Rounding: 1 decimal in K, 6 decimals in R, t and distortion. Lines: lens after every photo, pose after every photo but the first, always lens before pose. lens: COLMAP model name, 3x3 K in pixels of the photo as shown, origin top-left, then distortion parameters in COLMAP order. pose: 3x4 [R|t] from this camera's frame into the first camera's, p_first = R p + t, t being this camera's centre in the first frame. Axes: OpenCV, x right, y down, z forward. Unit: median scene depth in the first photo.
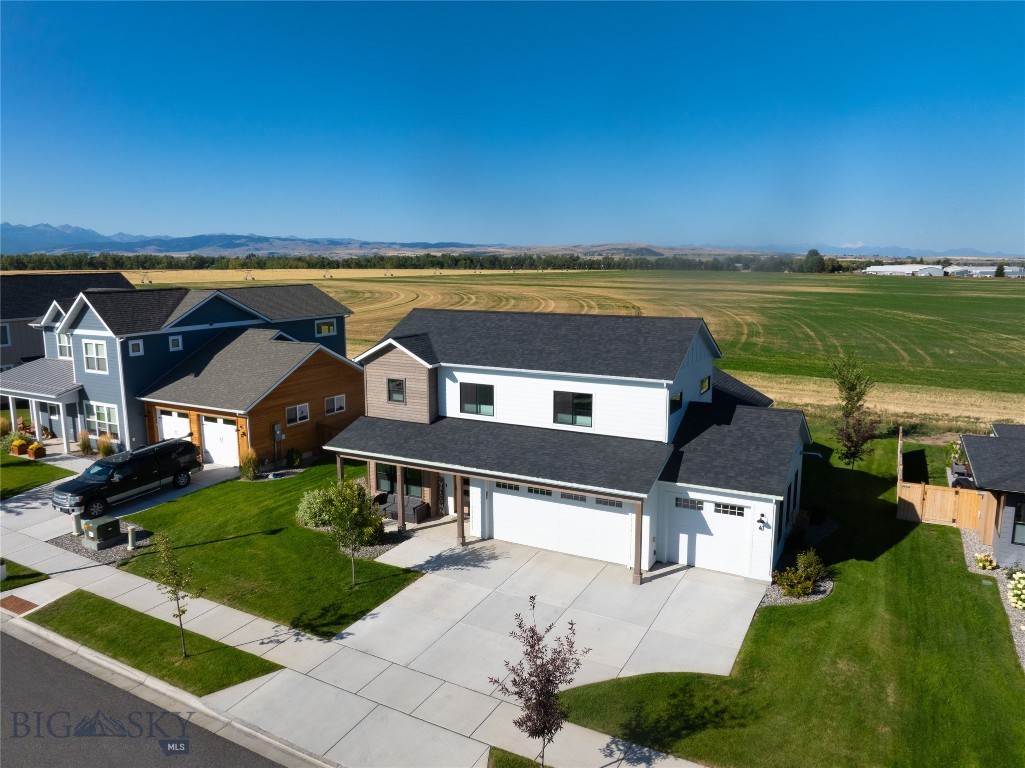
lens RADIAL K [[716.8, 0, 499.4], [0, 716.8, 381.5], [0, 0, 1]] dist [-0.036250, -0.000746]
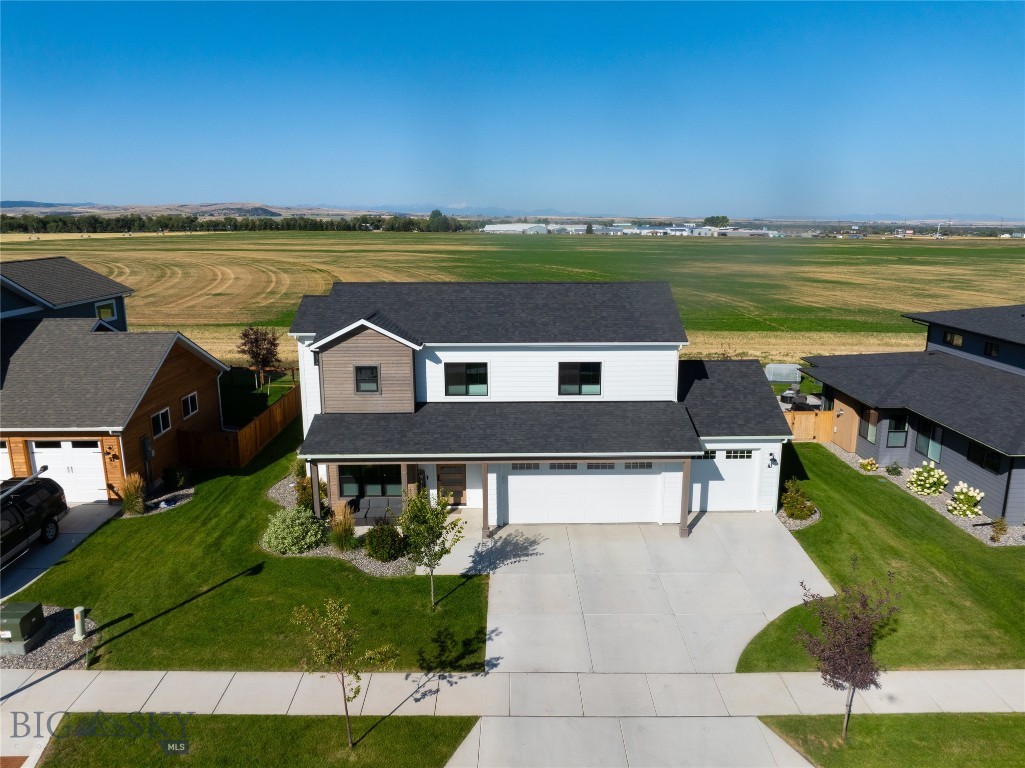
lens RADIAL K [[716.8, 0, 499.4], [0, 716.8, 381.5], [0, 0, 1]] dist [-0.036250, -0.000746]
pose [[0.874306, -0.104743, 0.473938, -0.442065], [0.079174, 0.994136, 0.073651, -0.037828], [-0.478874, -0.026870, 0.877473, 0.176791]]
